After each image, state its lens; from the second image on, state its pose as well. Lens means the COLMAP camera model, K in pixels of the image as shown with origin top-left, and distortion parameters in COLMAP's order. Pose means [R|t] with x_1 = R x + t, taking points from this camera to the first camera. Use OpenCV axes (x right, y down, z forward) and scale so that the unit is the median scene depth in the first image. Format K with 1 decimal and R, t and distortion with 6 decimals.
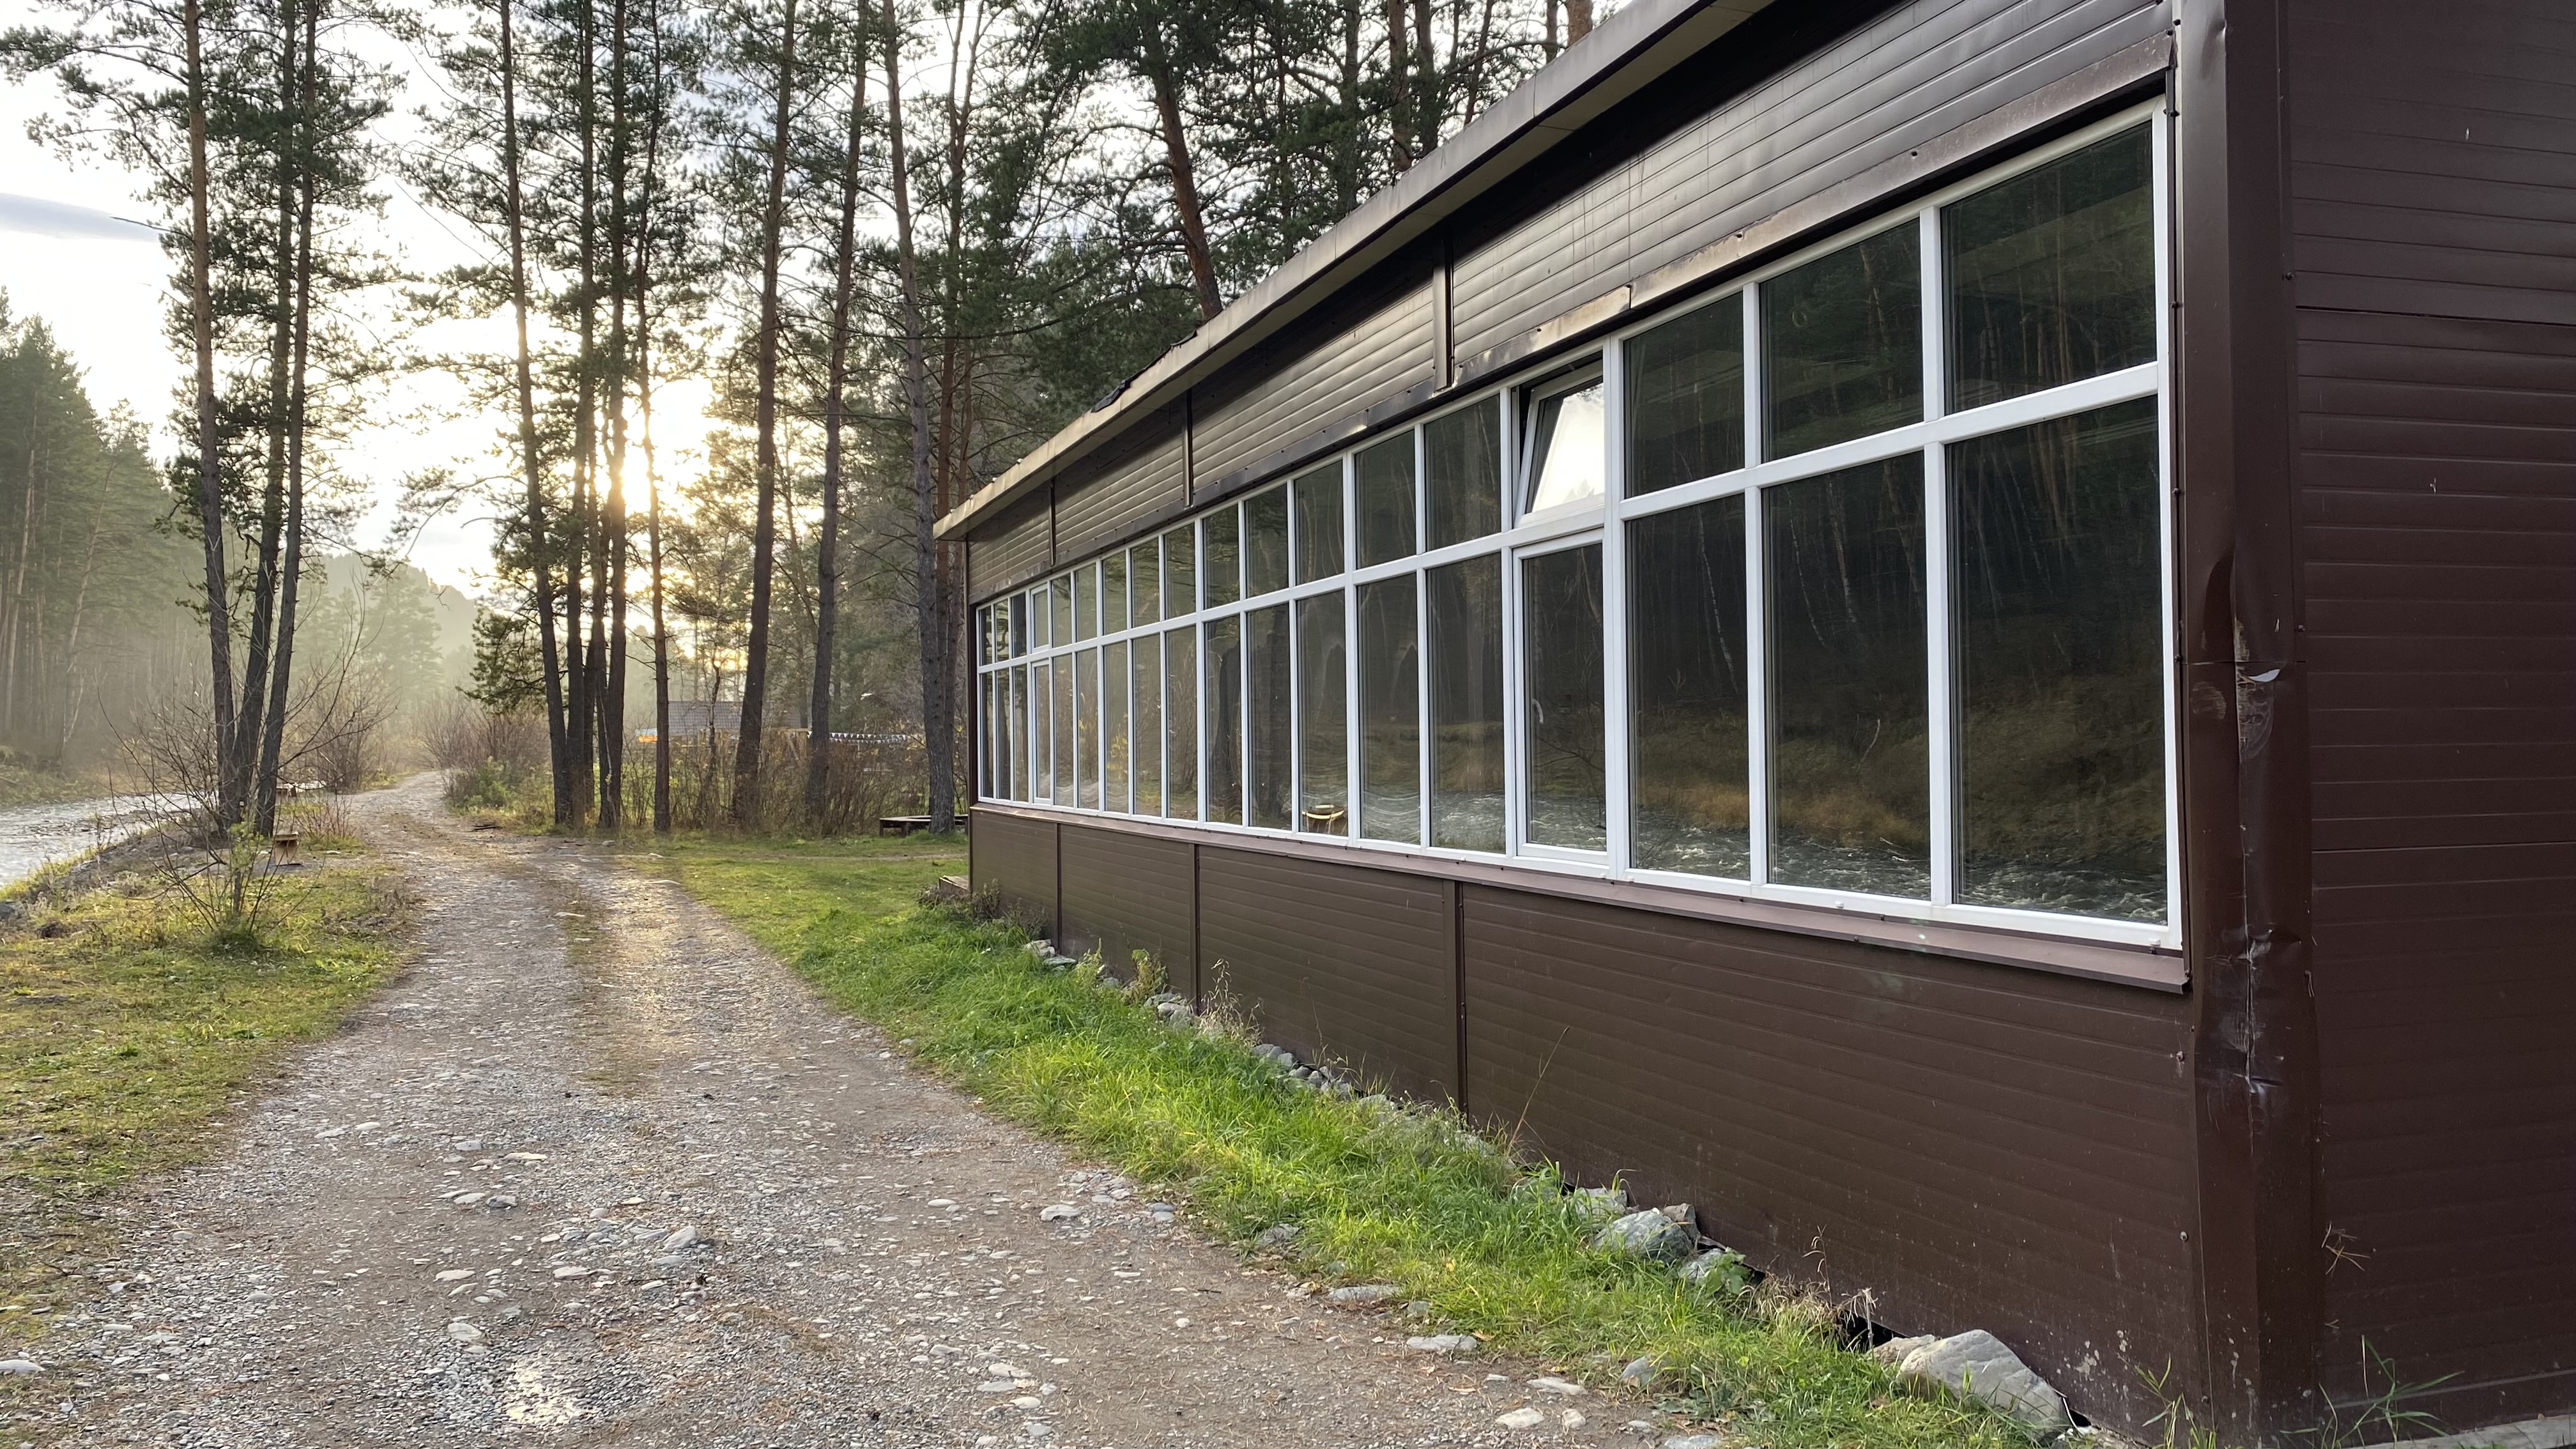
lens RADIAL K [[2018.0, 0, 1290.1], [0, 2018.0, 681.5], [0, 0, 1]] dist [-0.000579, 0.004900]
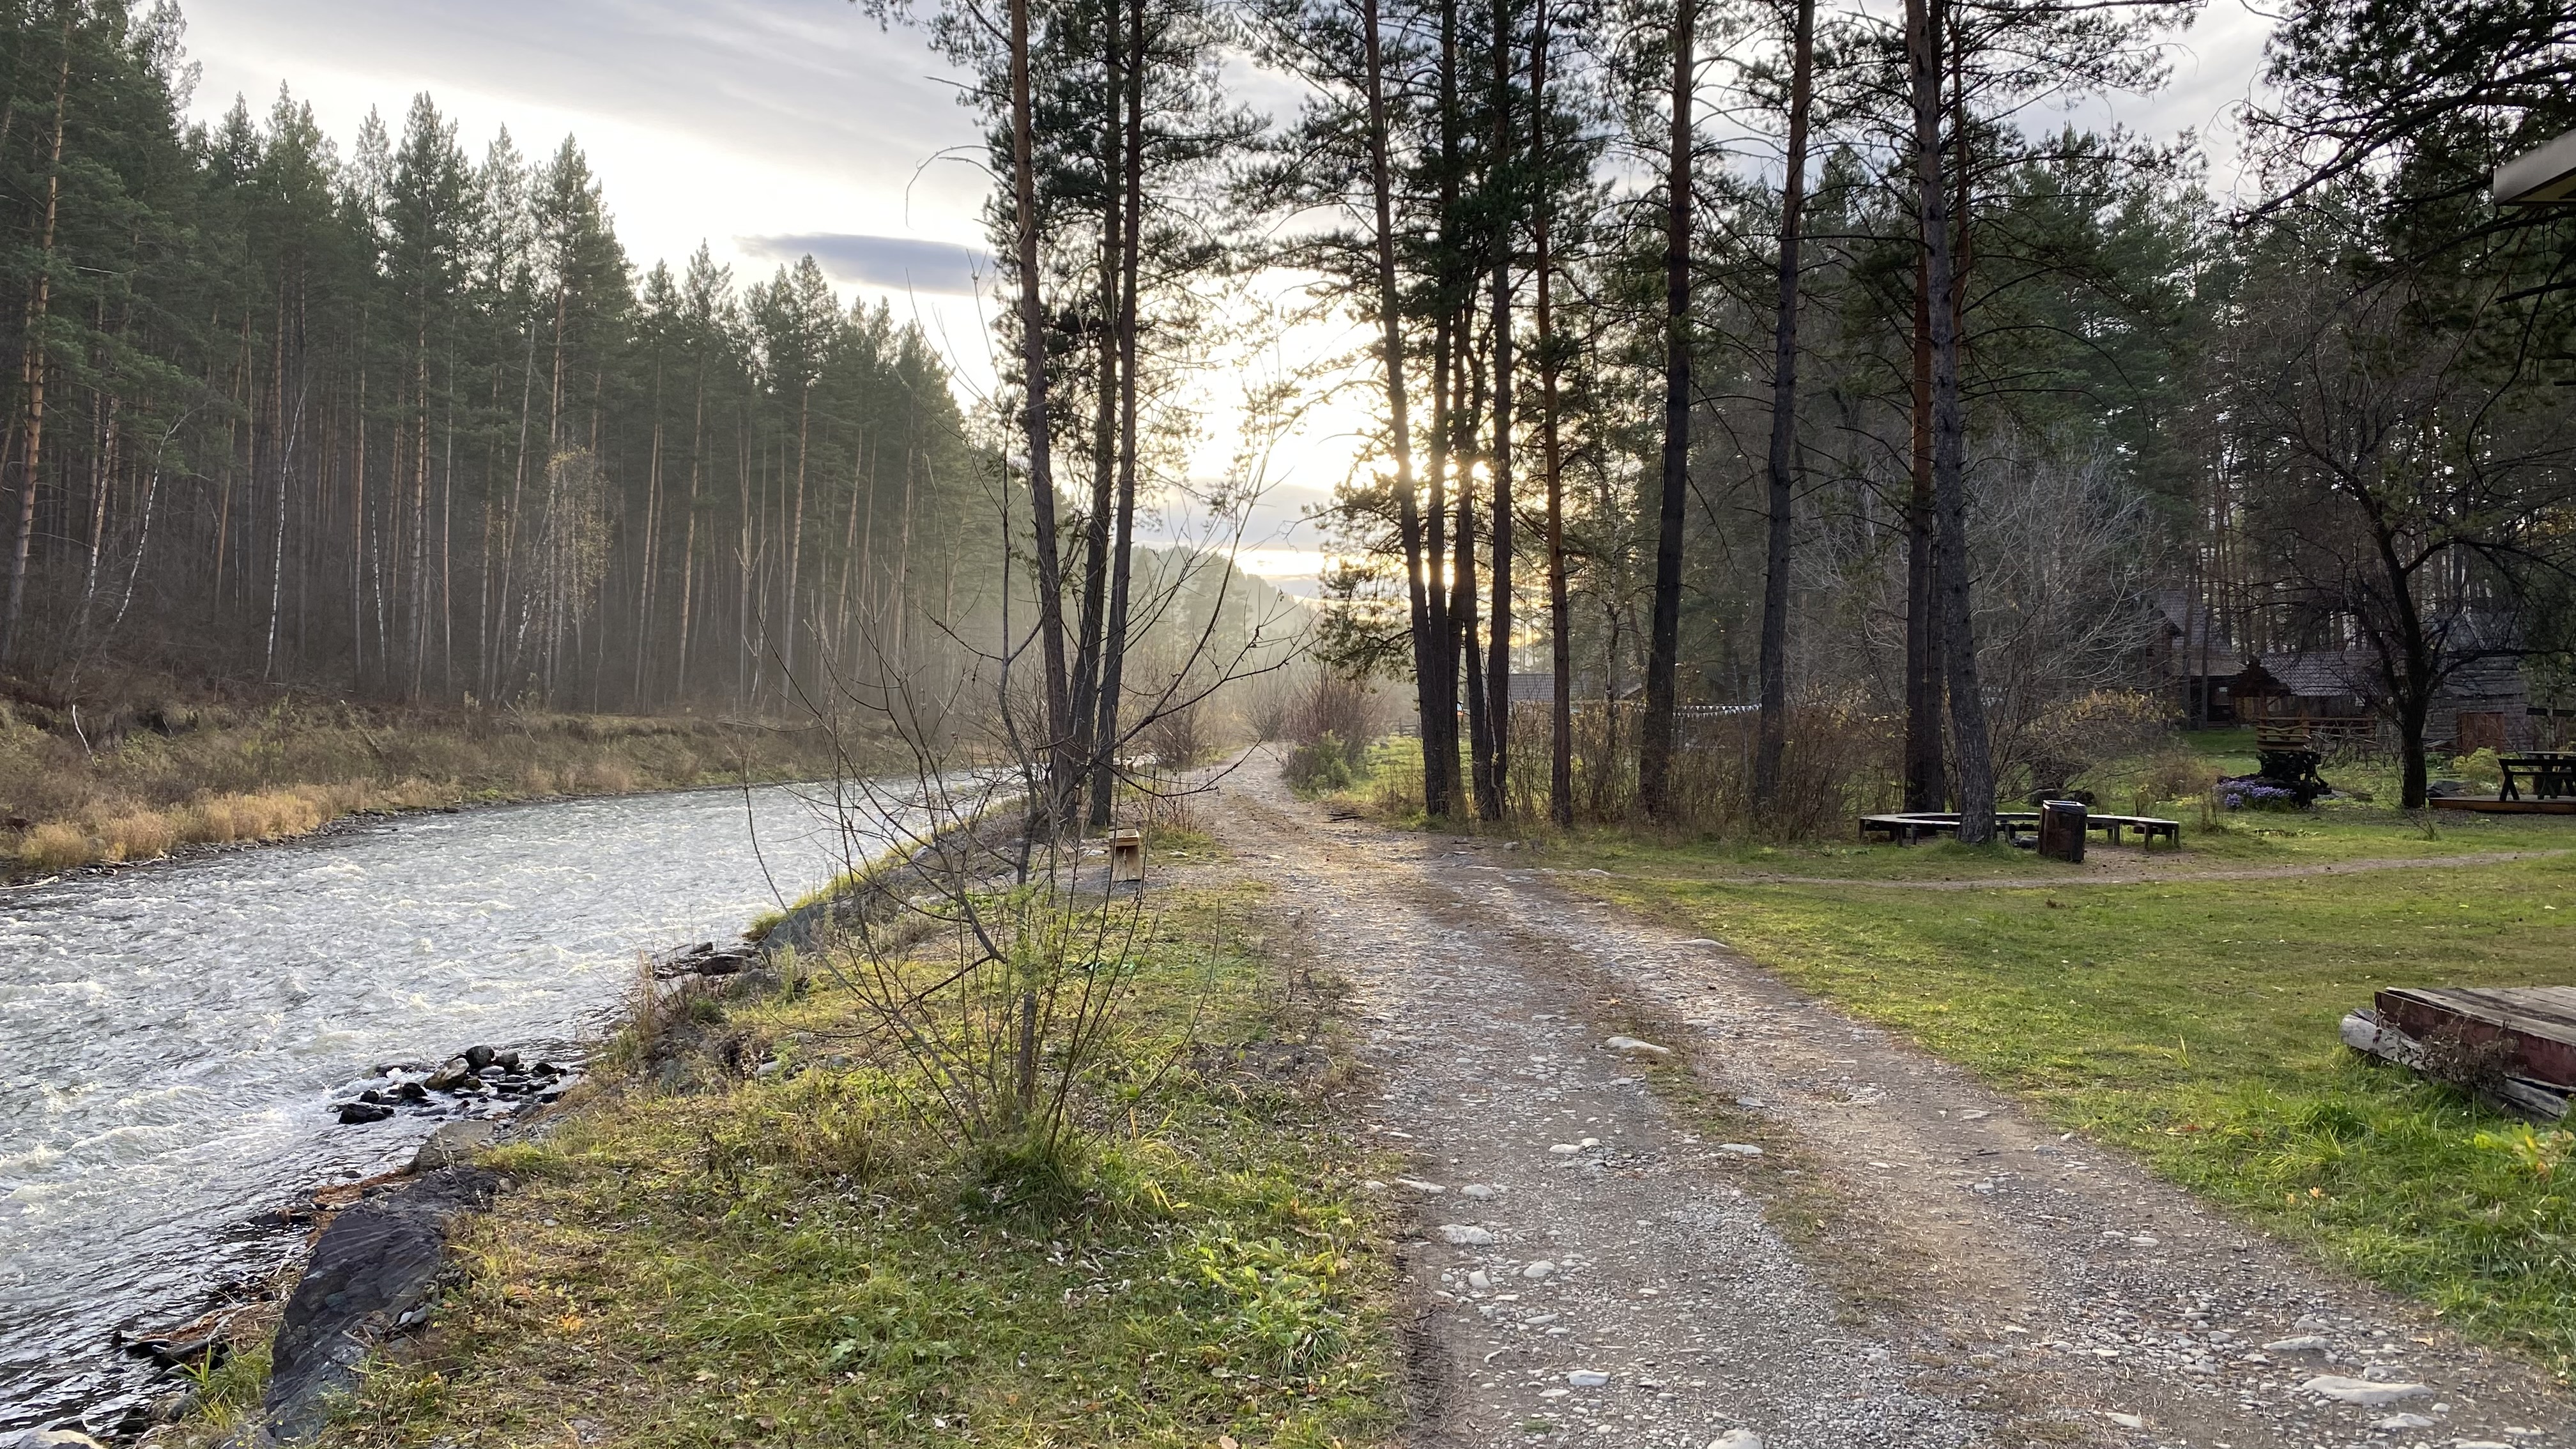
lens RADIAL K [[2018.0, 0, 1288.0], [0, 2018.0, 729.2], [0, 0, 1]] dist [-0.000579, 0.004900]
pose [[0.928862, 0.002354, -0.370419, -0.115247], [0.010932, 0.999370, 0.033763, 0.008937], [0.370265, -0.035411, 0.928251, 0.231480]]
